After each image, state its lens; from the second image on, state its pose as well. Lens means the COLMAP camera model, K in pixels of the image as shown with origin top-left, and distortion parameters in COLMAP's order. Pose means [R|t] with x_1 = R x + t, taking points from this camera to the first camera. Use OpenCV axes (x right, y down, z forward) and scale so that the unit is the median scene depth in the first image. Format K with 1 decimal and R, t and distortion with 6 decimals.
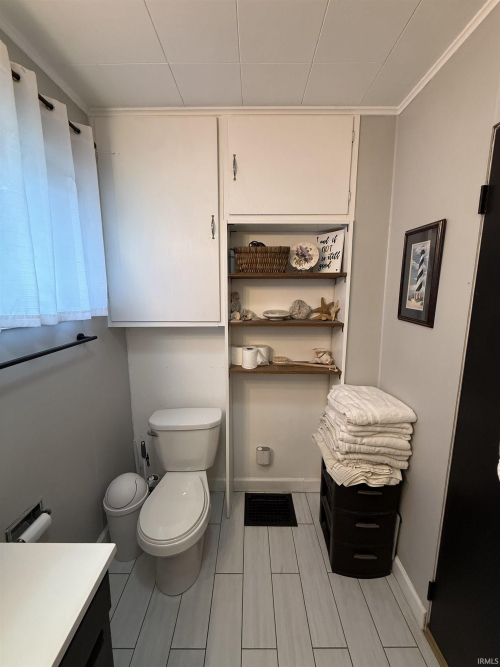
lens RADIAL K [[265.8, 0, 250.0], [0, 265.8, 333.5], [0, 0, 1]] dist [0.010011, 0.000119]
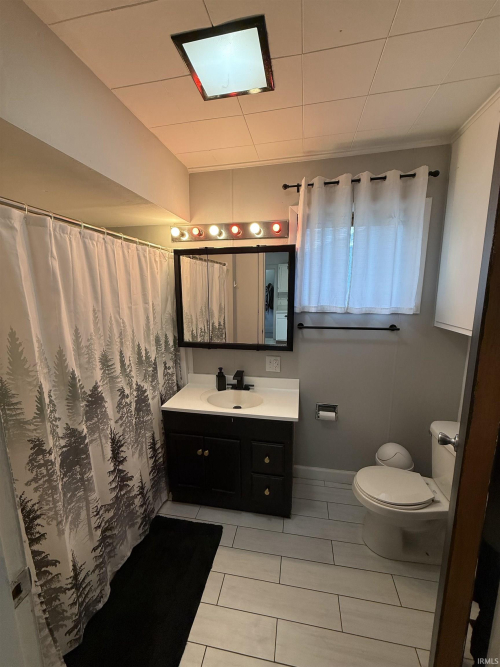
lens RADIAL K [[265.8, 0, 250.0], [0, 265.8, 333.5], [0, 0, 1]] dist [0.010011, 0.000119]
pose [[-0.183188, 0.171342, -0.968031, 0.903219], [-0.148277, 0.968613, 0.199505, -0.126082], [0.971831, 0.180083, -0.152032, 0.531015]]
